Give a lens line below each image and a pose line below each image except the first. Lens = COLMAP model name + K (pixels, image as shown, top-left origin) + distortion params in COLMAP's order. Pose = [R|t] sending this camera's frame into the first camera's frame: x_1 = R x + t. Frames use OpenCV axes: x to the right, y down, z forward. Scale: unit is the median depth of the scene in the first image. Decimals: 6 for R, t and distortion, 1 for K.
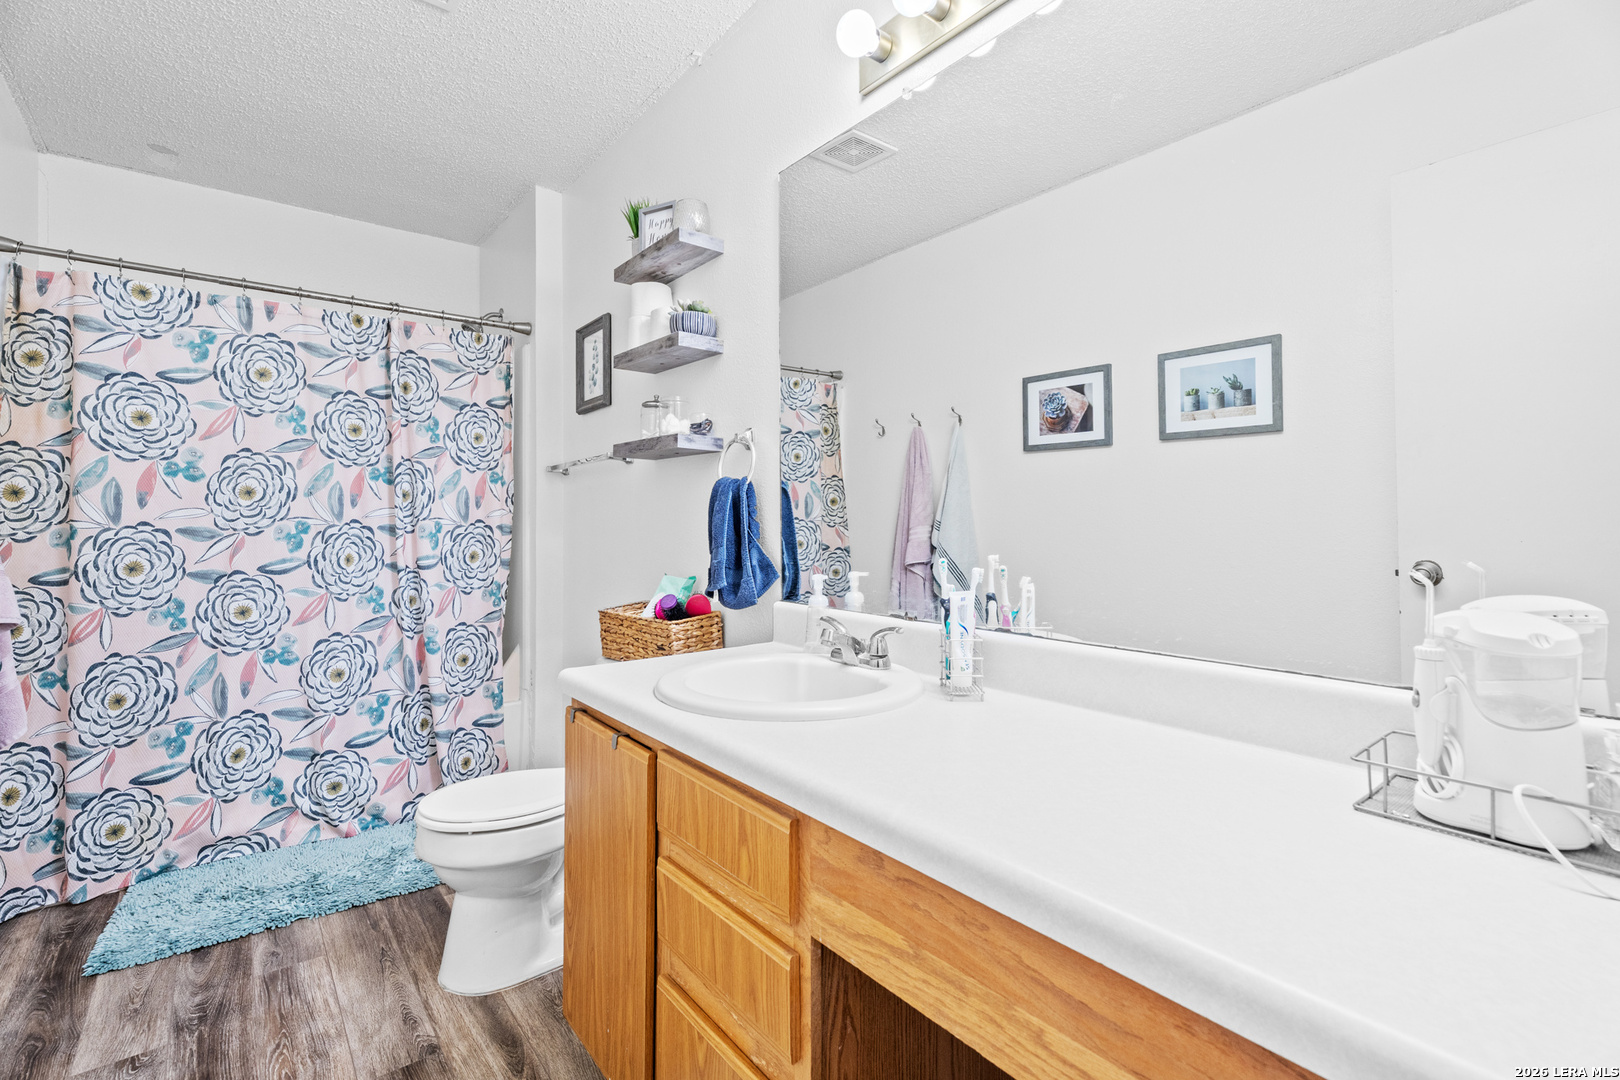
lens RADIAL K [[718.6, 0, 805.6], [0, 718.6, 527.4], [0, 0, 1]] dist [0.000298, -0.001082]
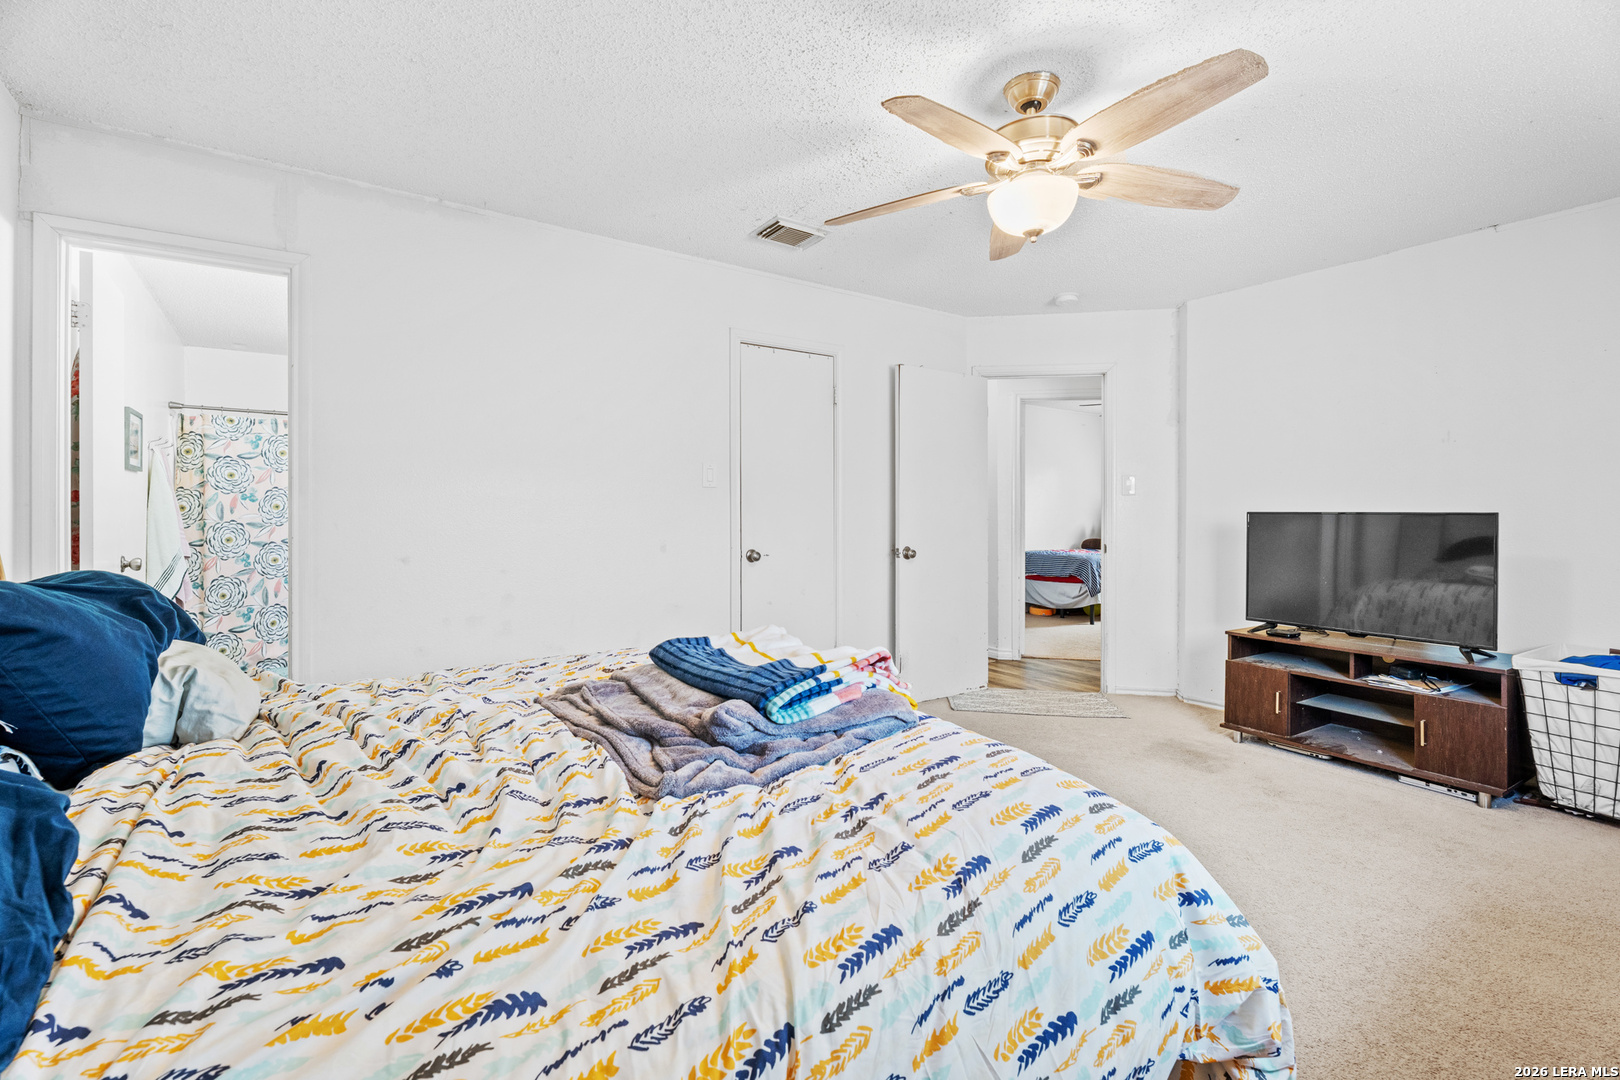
lens RADIAL K [[718.6, 0, 813.7], [0, 718.6, 535.6], [0, 0, 1]] dist [0.000298, -0.001082]
pose [[0.997314, 0.001808, -0.073219, 1.118634], [-0.000683, 0.999881, 0.015387, 0.005962], [0.073238, -0.015295, 0.997197, -1.175838]]
